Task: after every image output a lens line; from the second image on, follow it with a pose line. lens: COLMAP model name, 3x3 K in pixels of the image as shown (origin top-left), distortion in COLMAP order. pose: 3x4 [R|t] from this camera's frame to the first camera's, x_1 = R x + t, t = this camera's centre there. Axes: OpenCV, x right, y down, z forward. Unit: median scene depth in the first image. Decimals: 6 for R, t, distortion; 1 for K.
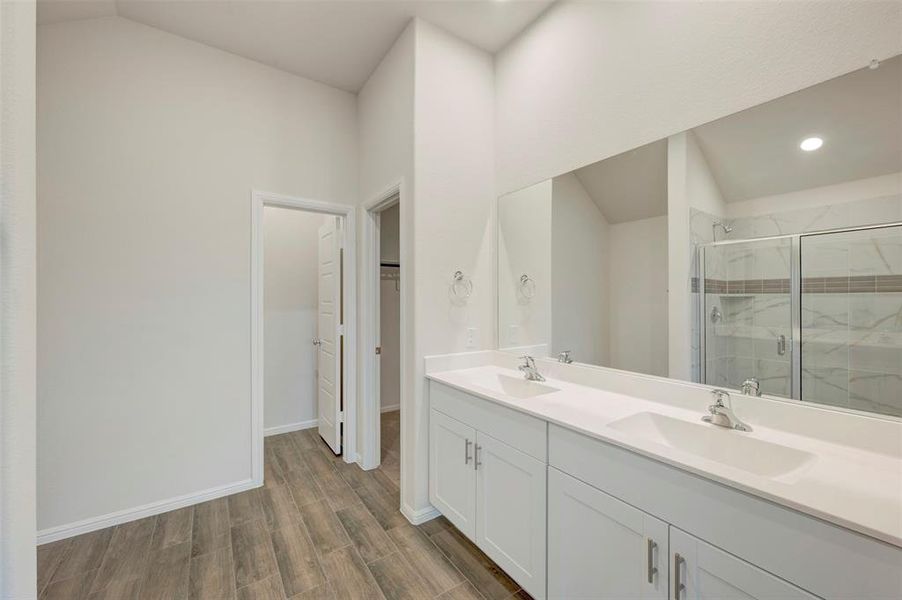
lens RADIAL K [[359.8, 0, 455.1], [0, 359.8, 299.3], [0, 0, 1]] dist [0.000309, -0.000019]
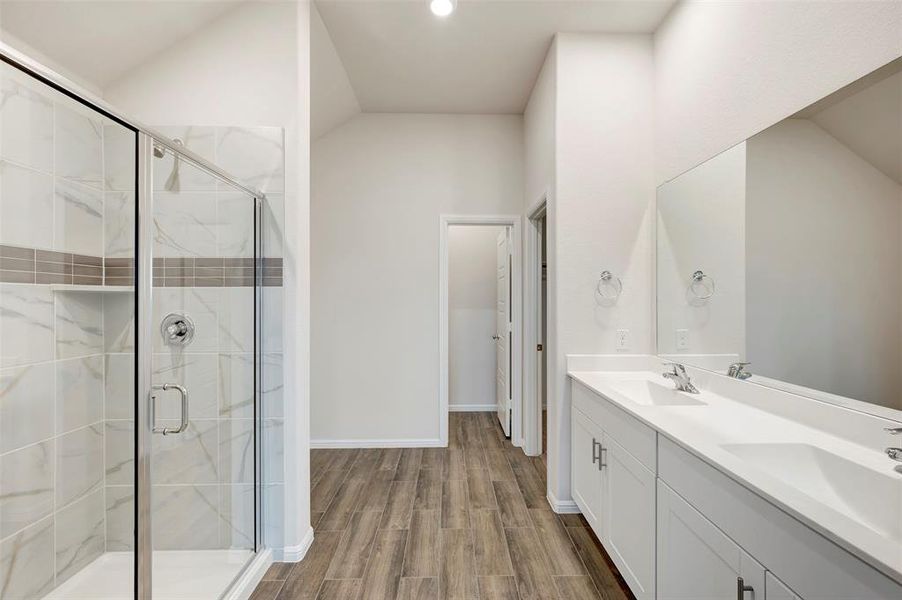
lens RADIAL K [[359.8, 0, 455.1], [0, 359.8, 299.3], [0, 0, 1]] dist [0.000309, -0.000019]
pose [[0.833595, 0.000345, -0.552376, 0.220143], [-0.000750, 1.000000, -0.000507, -0.000503], [0.552375, 0.000837, 0.833595, -0.046545]]
